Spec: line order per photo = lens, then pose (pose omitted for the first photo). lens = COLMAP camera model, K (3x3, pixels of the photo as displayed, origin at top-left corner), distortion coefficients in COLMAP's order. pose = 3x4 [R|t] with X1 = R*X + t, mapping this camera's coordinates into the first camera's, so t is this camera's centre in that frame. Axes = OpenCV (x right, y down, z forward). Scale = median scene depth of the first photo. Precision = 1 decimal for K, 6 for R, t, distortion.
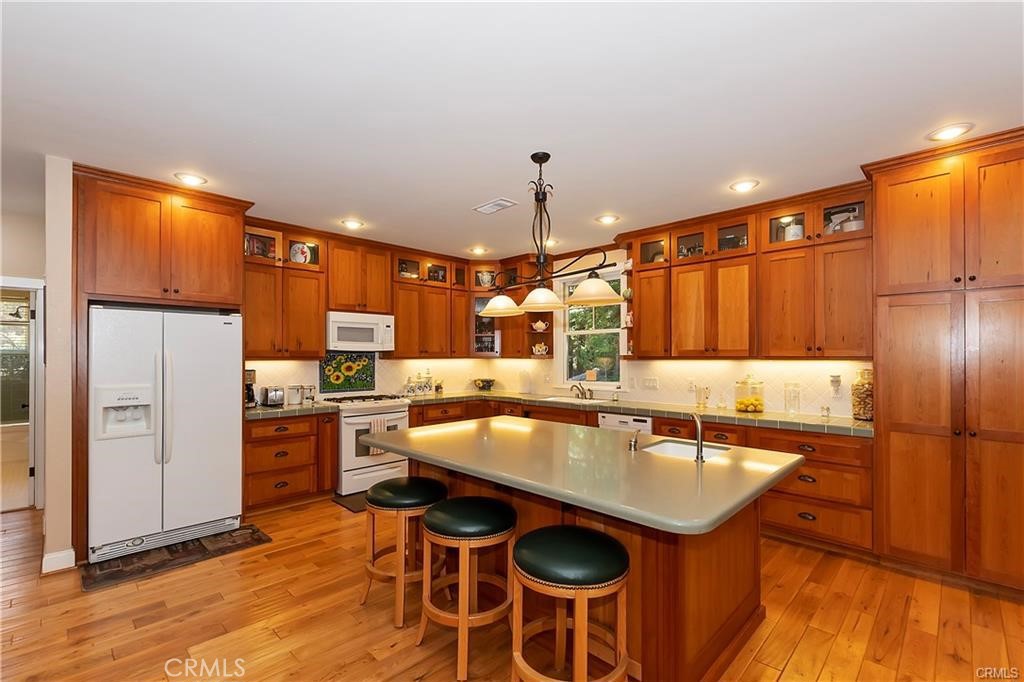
lens RADIAL K [[447.6, 0, 517.0], [0, 447.6, 354.3], [0, 0, 1]] dist [0.000188, -0.000145]
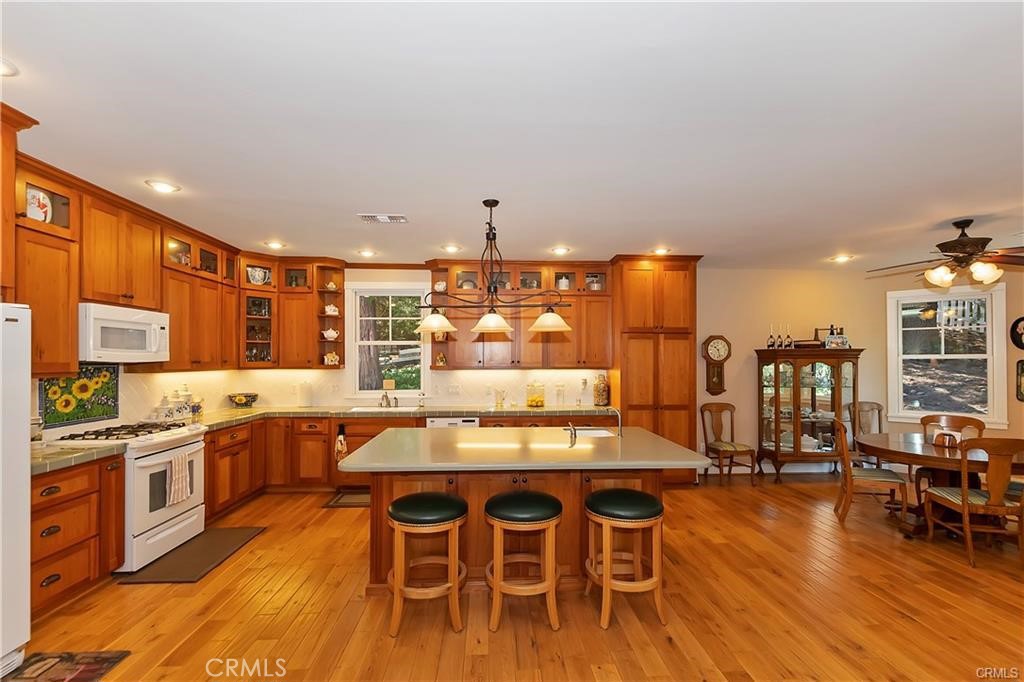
lens RADIAL K [[447.7, 0, 512.0], [0, 447.7, 356.2], [0, 0, 1]] dist [0.002305, -0.000214]
pose [[0.676592, 0.008185, 0.736312, -0.485043], [-0.004881, 0.999966, -0.006630, -0.016121], [-0.736342, 0.000892, 0.676609, 0.094827]]
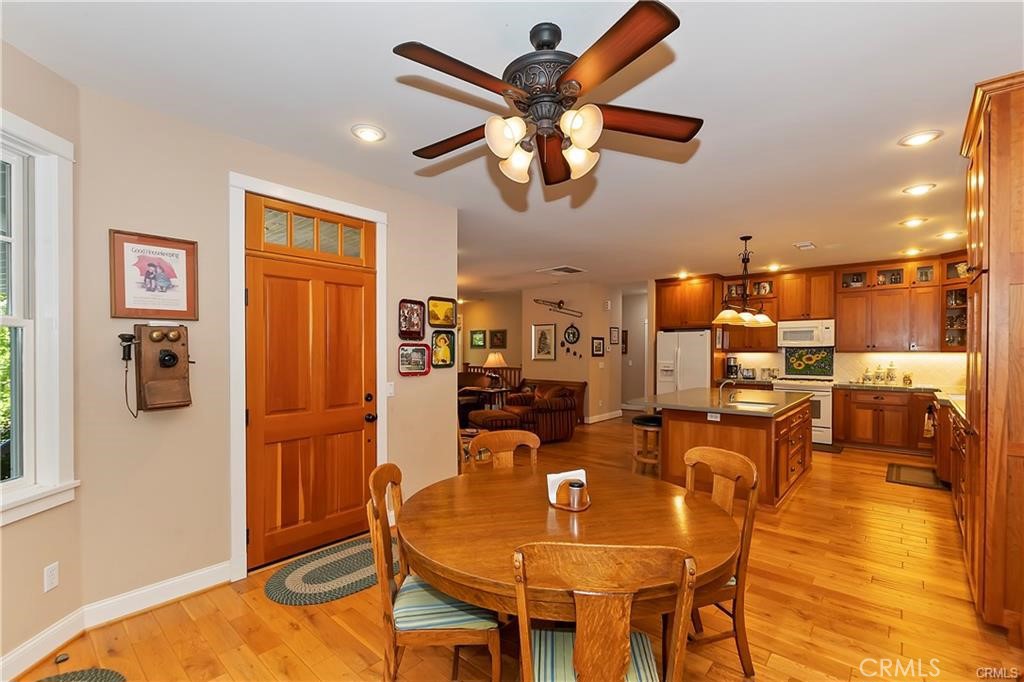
lens RADIAL K [[447.7, 0, 512.0], [0, 447.7, 356.2], [0, 0, 1]] dist [0.002305, -0.000214]
pose [[0.051695, 0.012797, -0.998581, 1.103163], [0.004651, 0.999904, 0.013055, -0.000191], [0.998652, -0.005320, 0.051630, -0.011875]]
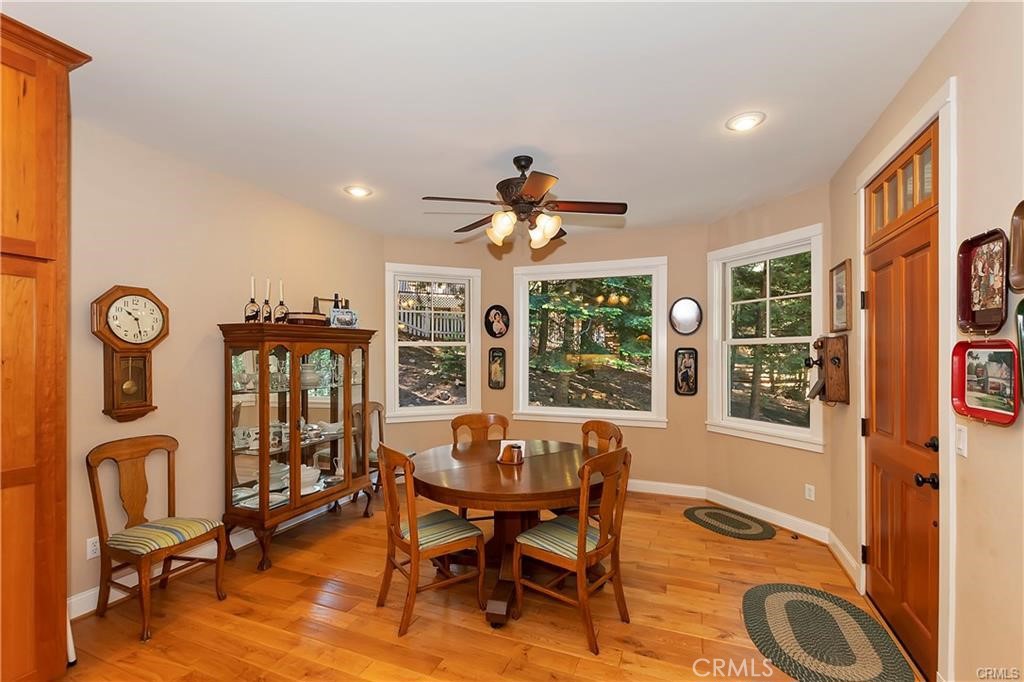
lens RADIAL K [[447.7, 0, 512.0], [0, 447.7, 356.2], [0, 0, 1]] dist [0.002305, -0.000214]
pose [[-0.381179, -0.002528, 0.924498, 0.126578], [-0.003292, 0.999994, 0.001378, -0.001273], [-0.924495, -0.002518, -0.381185, 0.296064]]
